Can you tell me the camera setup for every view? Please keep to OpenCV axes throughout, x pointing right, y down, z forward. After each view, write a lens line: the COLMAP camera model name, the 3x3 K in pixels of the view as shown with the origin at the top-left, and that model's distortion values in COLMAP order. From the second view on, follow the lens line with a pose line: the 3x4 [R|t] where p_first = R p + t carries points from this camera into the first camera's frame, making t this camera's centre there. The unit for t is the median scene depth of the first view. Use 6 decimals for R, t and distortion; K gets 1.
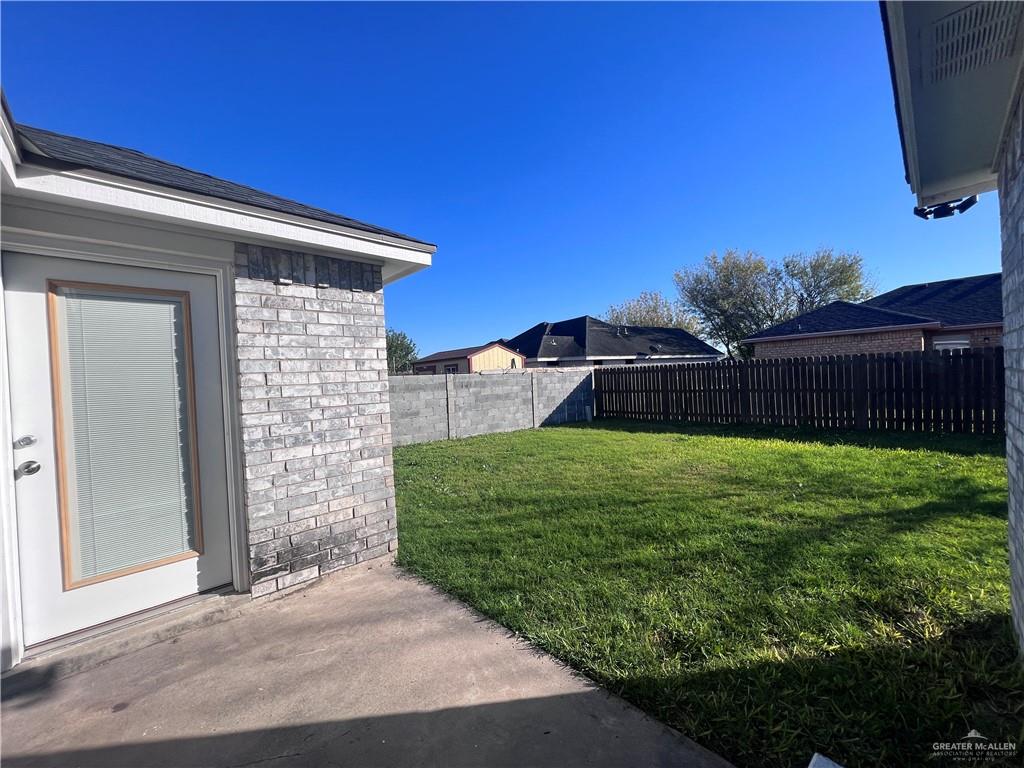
lens RADIAL K [[408.9, 0, 510.6], [0, 408.9, 384.5], [0, 0, 1]] dist [0.000468, -0.000194]
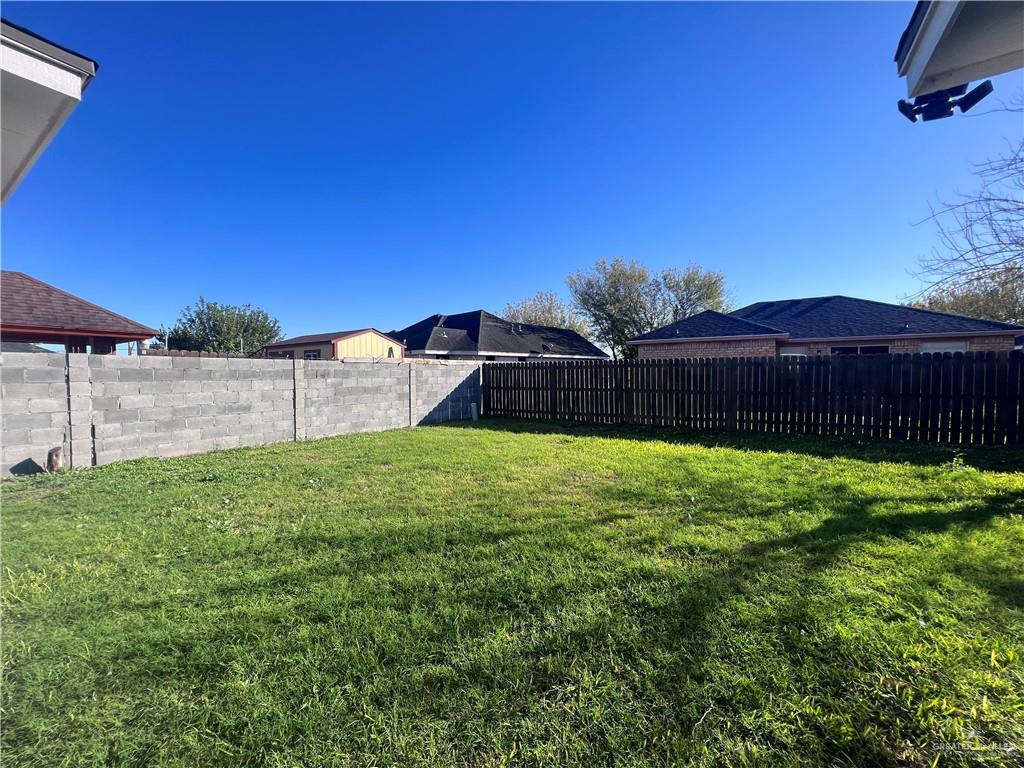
lens RADIAL K [[408.9, 0, 509.9], [0, 408.9, 384.9], [0, 0, 1]] dist [0.000468, -0.000194]
pose [[0.969574, 0.030358, 0.242908, 0.093865], [-0.032082, 0.999480, 0.003142, 0.013664], [-0.242686, -0.010839, 0.970044, 0.197849]]
